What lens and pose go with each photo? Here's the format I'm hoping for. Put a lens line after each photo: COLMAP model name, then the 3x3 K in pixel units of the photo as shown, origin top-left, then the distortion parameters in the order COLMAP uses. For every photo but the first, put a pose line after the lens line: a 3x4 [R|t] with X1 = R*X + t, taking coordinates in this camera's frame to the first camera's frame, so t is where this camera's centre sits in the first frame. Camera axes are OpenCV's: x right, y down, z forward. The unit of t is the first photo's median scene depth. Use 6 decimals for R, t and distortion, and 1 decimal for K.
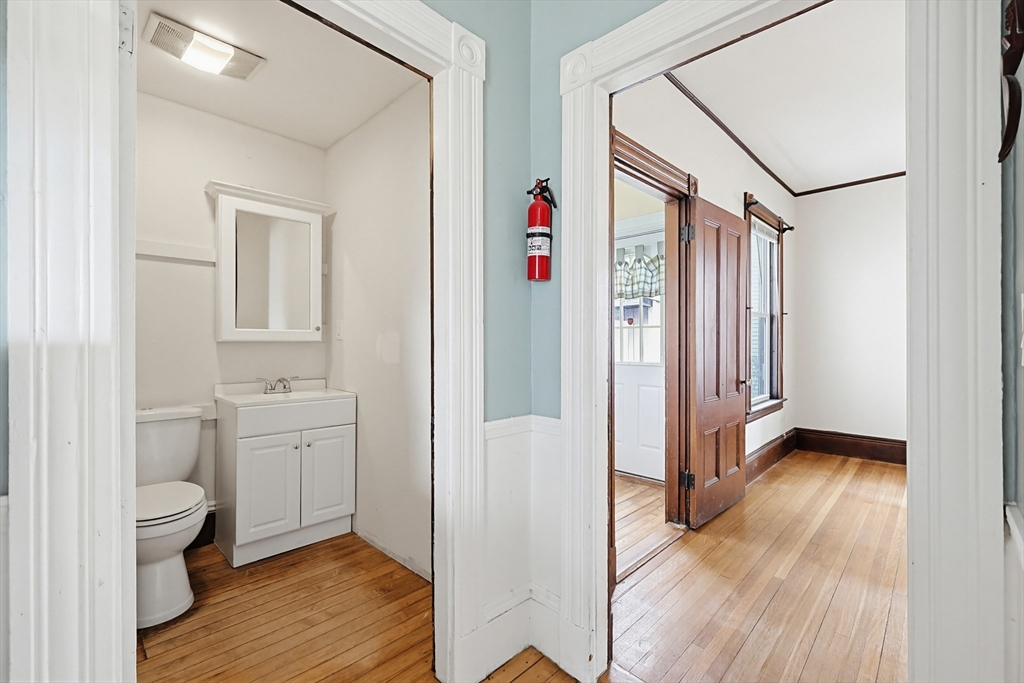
lens RADIAL K [[437.6, 0, 517.3], [0, 437.6, 342.7], [0, 0, 1]] dist [0.000139, -0.000130]
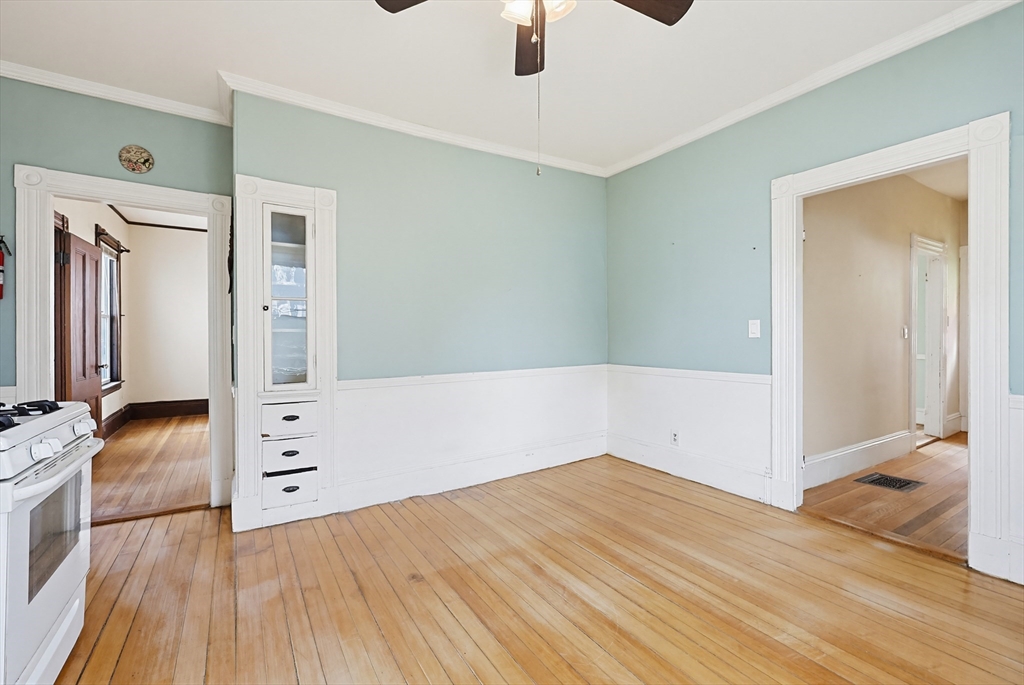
lens RADIAL K [[438.6, 0, 510.9], [0, 438.6, 337.0], [0, 0, 1]] dist [0.000224, -0.000296]
pose [[0.235343, -0.003950, 0.971904, -0.522425], [0.002702, 0.999991, 0.003410, -0.004176], [-0.971909, 0.001824, 0.235352, -0.582478]]
